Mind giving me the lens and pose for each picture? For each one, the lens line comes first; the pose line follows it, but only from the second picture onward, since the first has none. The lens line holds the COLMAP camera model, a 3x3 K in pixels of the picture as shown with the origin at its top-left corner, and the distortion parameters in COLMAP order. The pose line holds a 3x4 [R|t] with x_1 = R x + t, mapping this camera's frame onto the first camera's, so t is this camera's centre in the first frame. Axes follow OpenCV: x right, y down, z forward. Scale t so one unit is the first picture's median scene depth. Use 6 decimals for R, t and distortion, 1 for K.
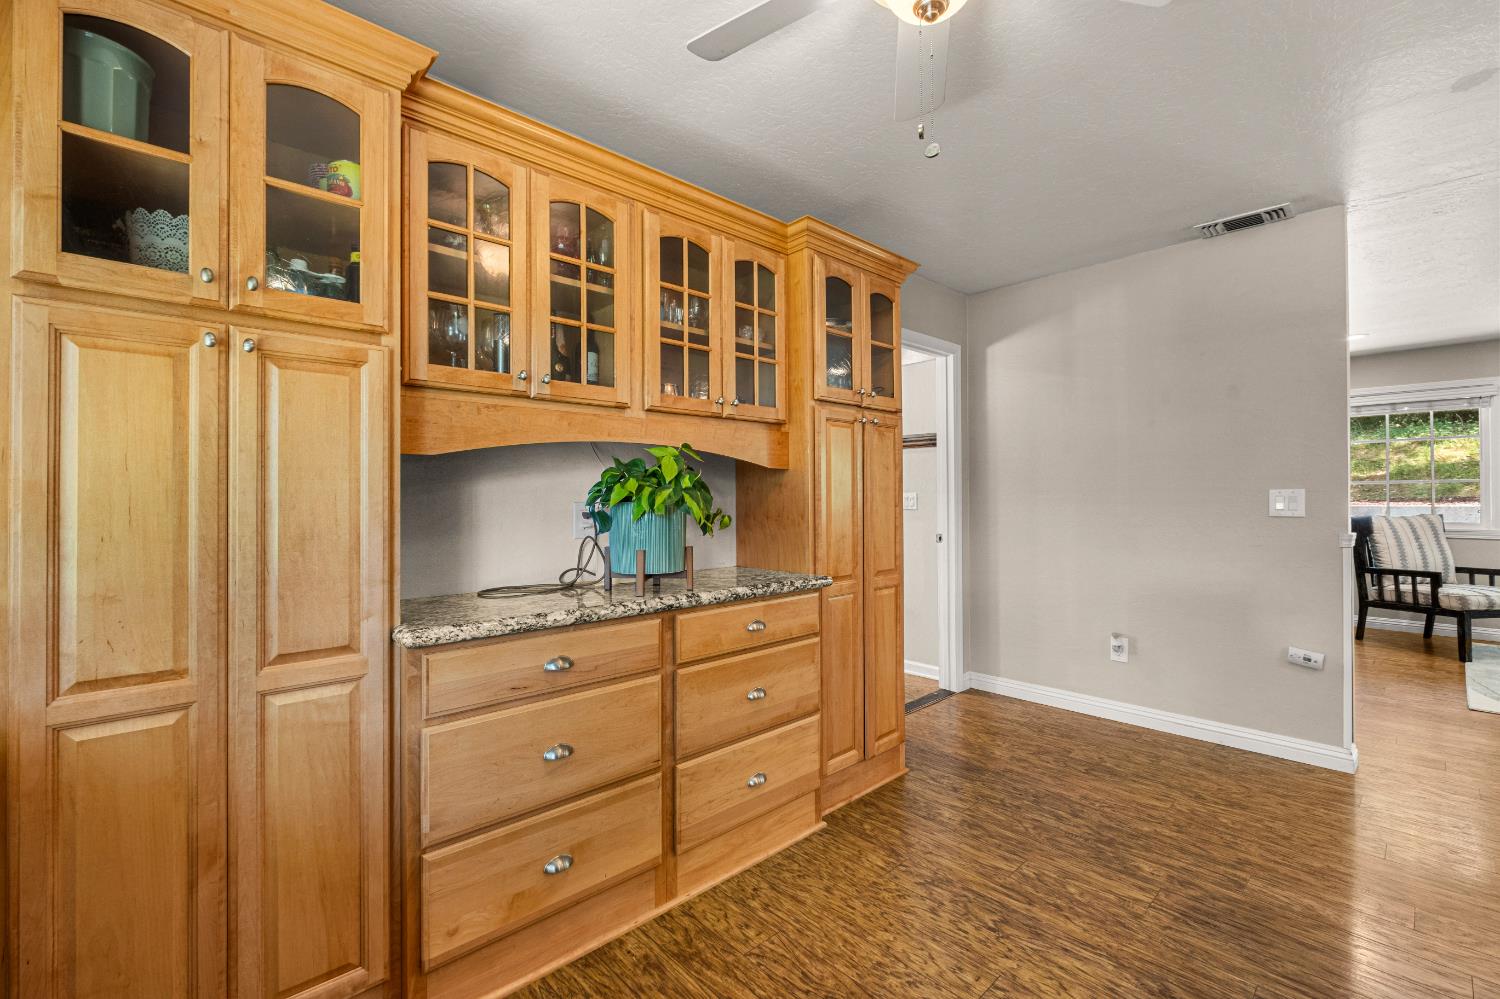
lens RADIAL K [[649.5, 0, 704.5], [0, 649.5, 491.6], [0, 0, 1]] dist [-0.003637, -0.000755]
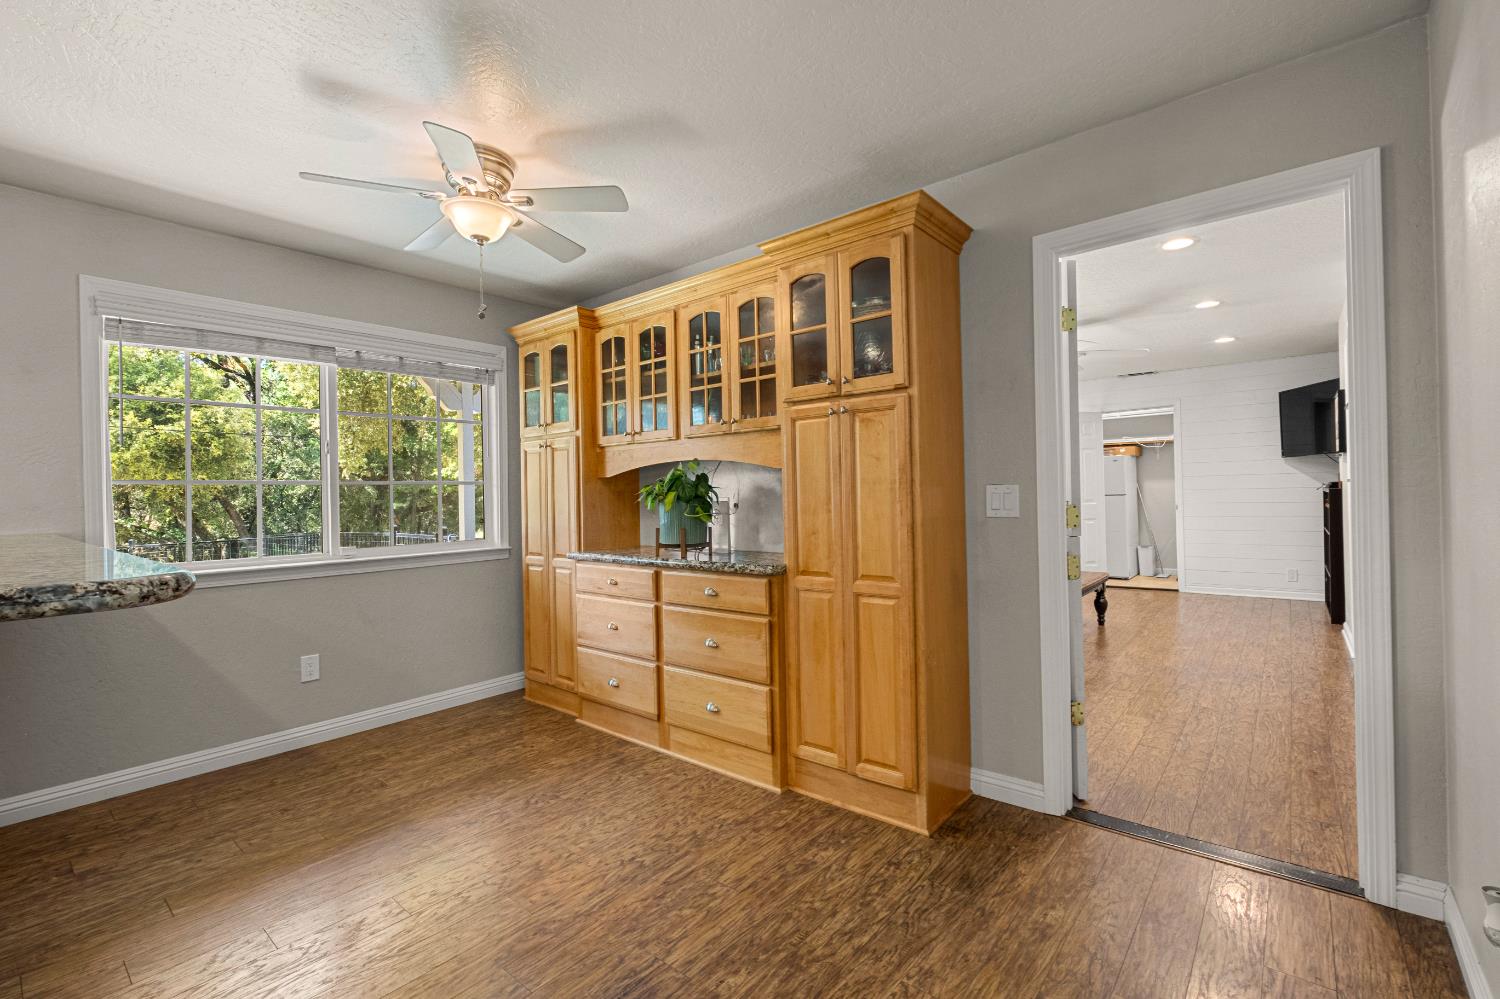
lens RADIAL K [[649.5, 0, 759.3], [0, 649.5, 494.0], [0, 0, 1]] dist [-0.003637, -0.000755]
pose [[0.151644, -0.002893, -0.988431, 1.416155], [0.028113, 0.999604, 0.001387, 0.008104], [0.988035, -0.027998, 0.151665, 0.911466]]
